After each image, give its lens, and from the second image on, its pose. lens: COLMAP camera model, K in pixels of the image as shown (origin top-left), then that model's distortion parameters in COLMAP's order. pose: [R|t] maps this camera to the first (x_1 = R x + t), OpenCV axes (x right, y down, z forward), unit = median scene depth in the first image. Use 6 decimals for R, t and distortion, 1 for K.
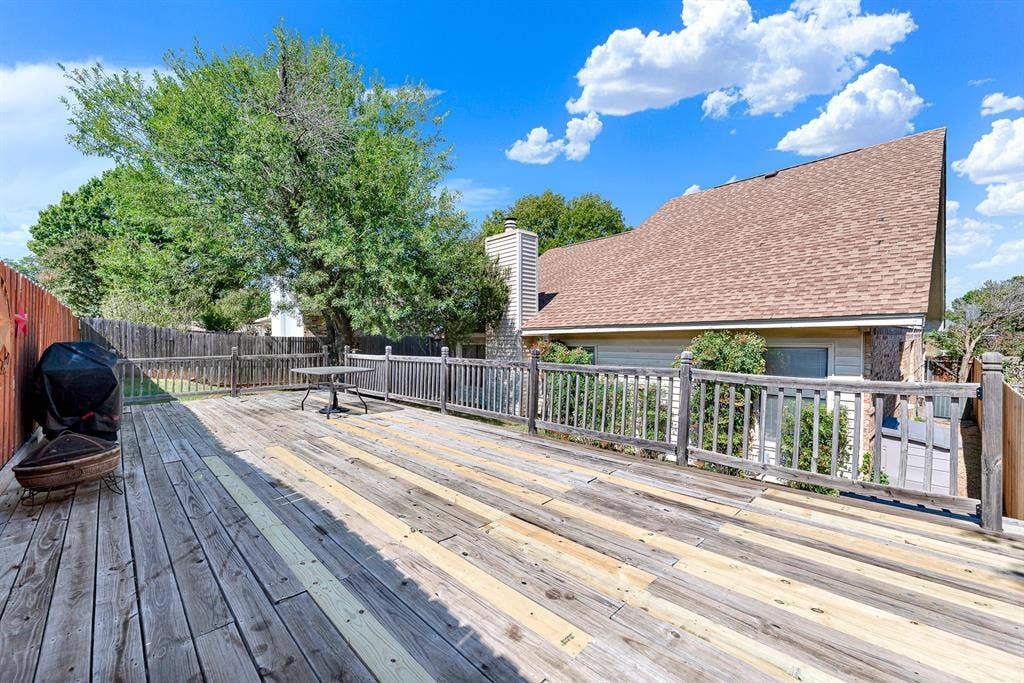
lens RADIAL K [[417.9, 0, 514.4], [0, 417.9, 343.7], [0, 0, 1]] dist [0.000355, -0.000027]
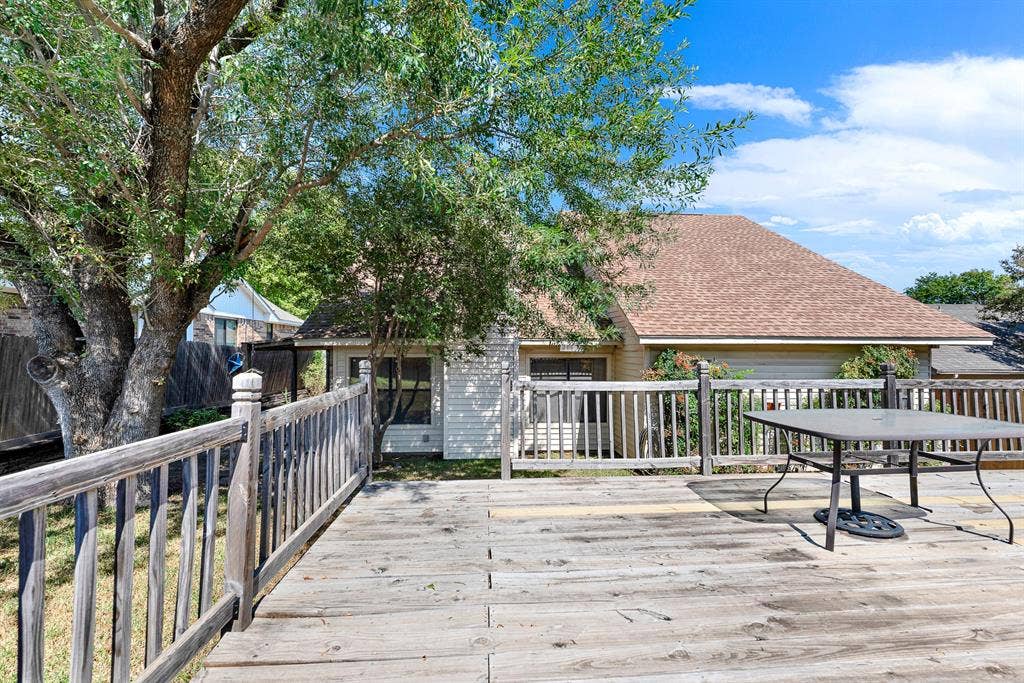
lens RADIAL K [[417.9, 0, 512.3], [0, 417.9, 342.3], [0, 0, 1]] dist [0.000355, -0.000027]
pose [[0.638770, 0.021053, 0.769110, -0.777277], [-0.003493, 0.999695, -0.024465, -0.006797], [-0.769390, 0.012941, 0.638648, 0.802120]]
